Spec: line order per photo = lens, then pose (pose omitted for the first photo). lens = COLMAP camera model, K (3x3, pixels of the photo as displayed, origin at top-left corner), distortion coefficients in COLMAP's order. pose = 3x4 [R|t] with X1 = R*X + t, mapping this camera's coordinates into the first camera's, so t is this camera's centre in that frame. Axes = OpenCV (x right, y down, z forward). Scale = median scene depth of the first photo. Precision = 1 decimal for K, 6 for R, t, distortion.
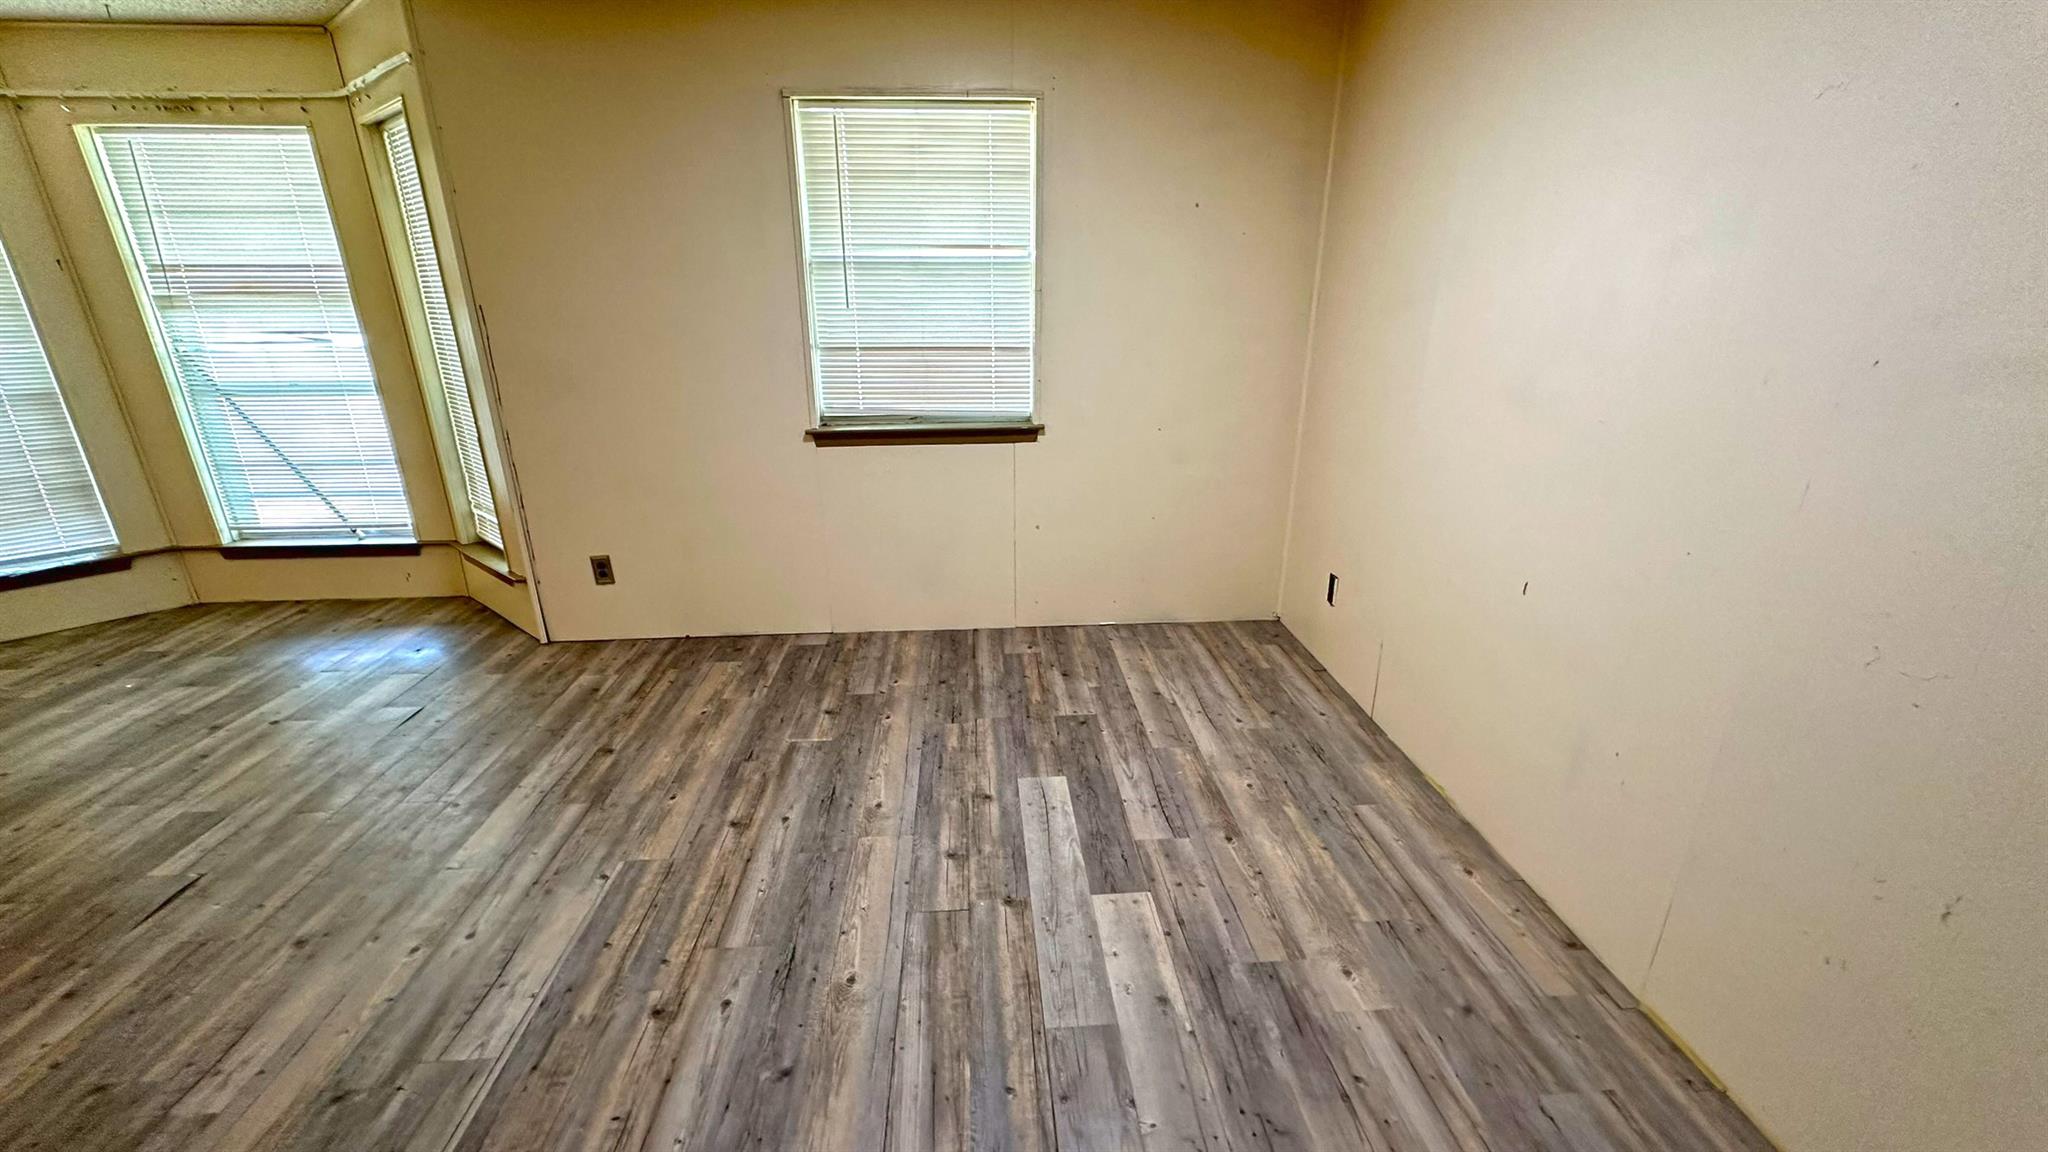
lens RADIAL K [[815.2, 0, 1024.3], [0, 815.2, 573.0], [0, 0, 1]] dist [-0.002421, 0.001029]
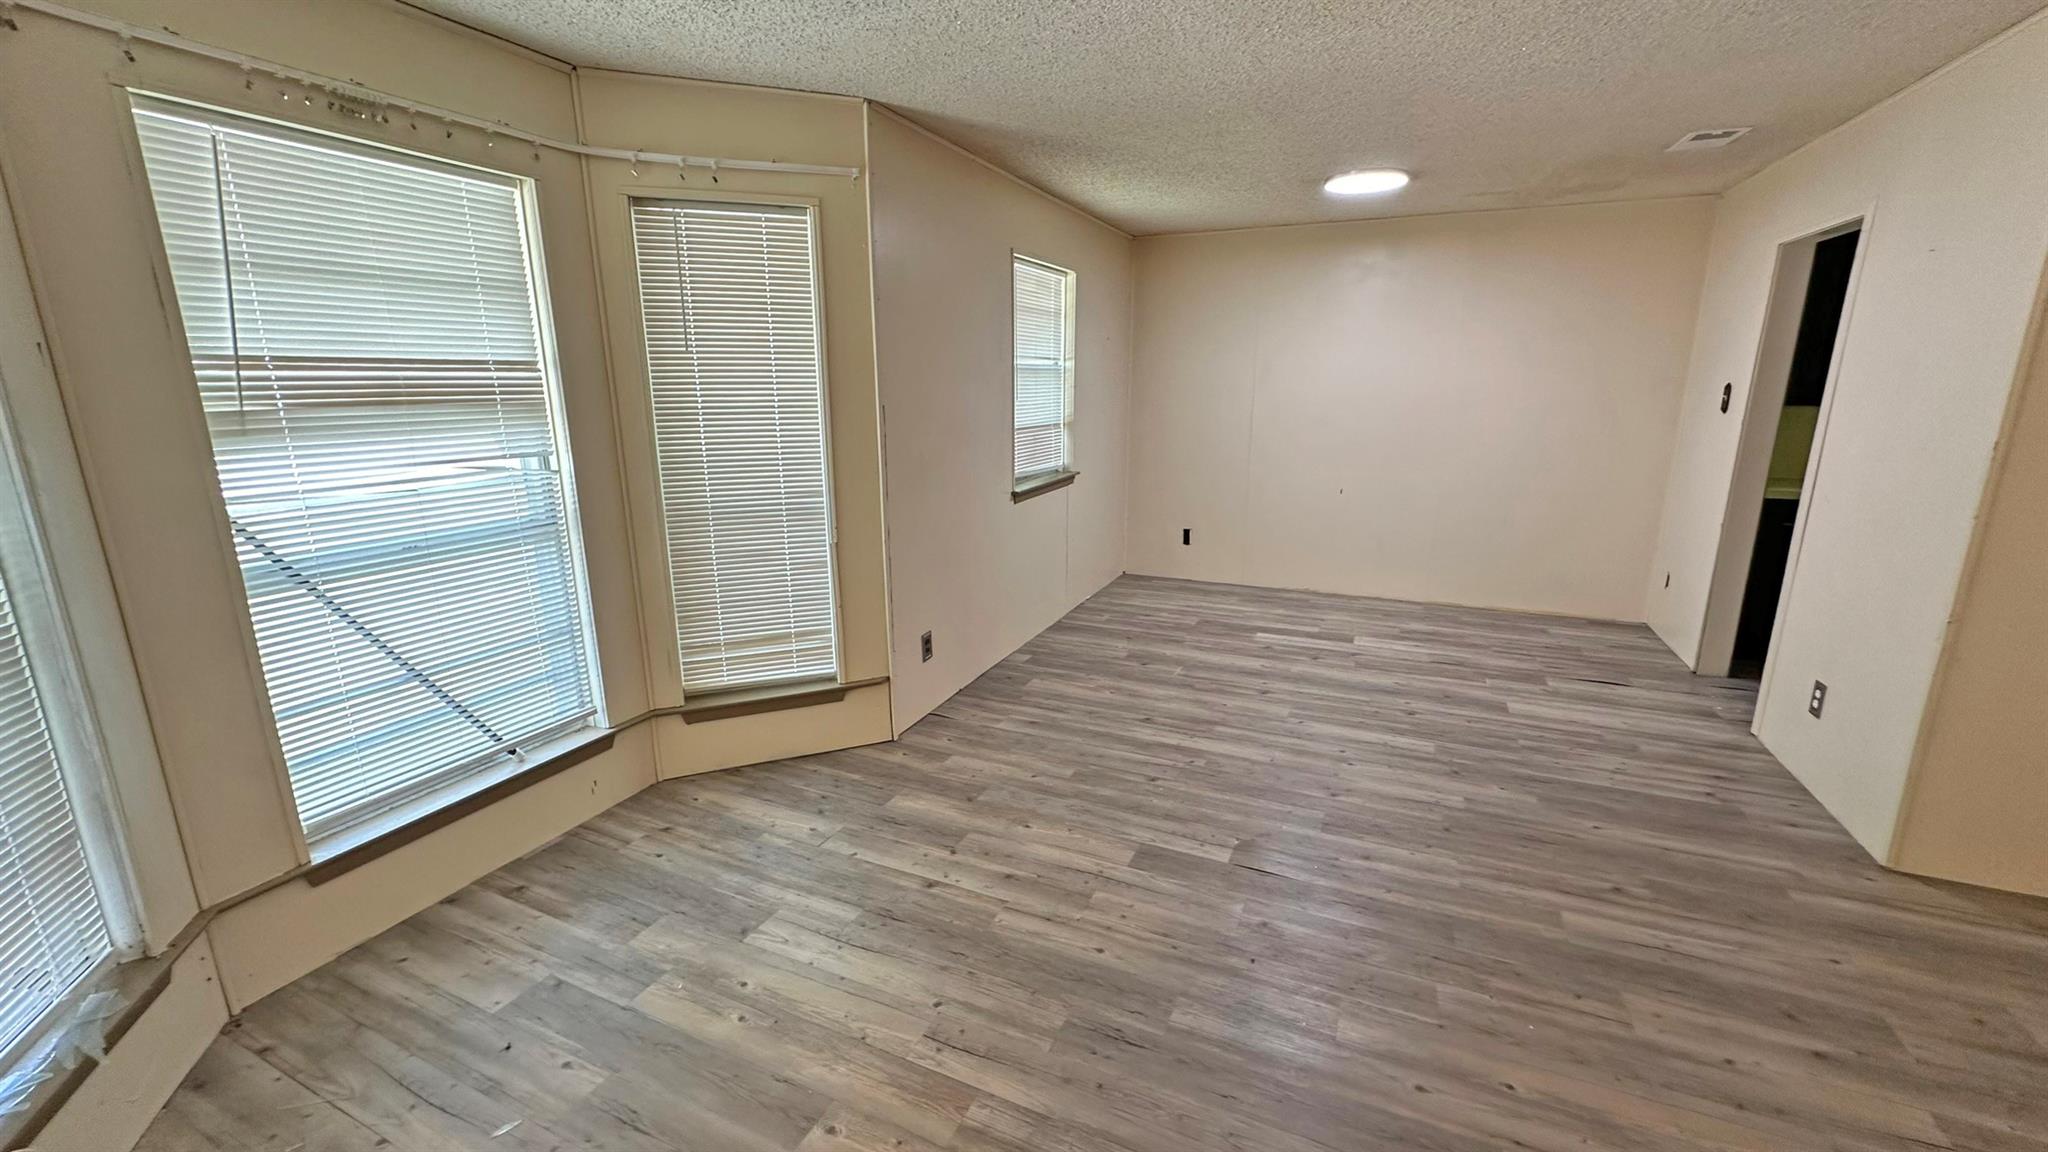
lens RADIAL K [[815.2, 0, 1019.9], [0, 815.2, 571.6], [0, 0, 1]] dist [-0.002421, 0.001029]
pose [[0.473292, -0.203600, 0.857054, -1.751292], [0.294775, 0.953440, 0.063714, -0.166815], [-0.830122, 0.222483, 0.511272, 0.436785]]
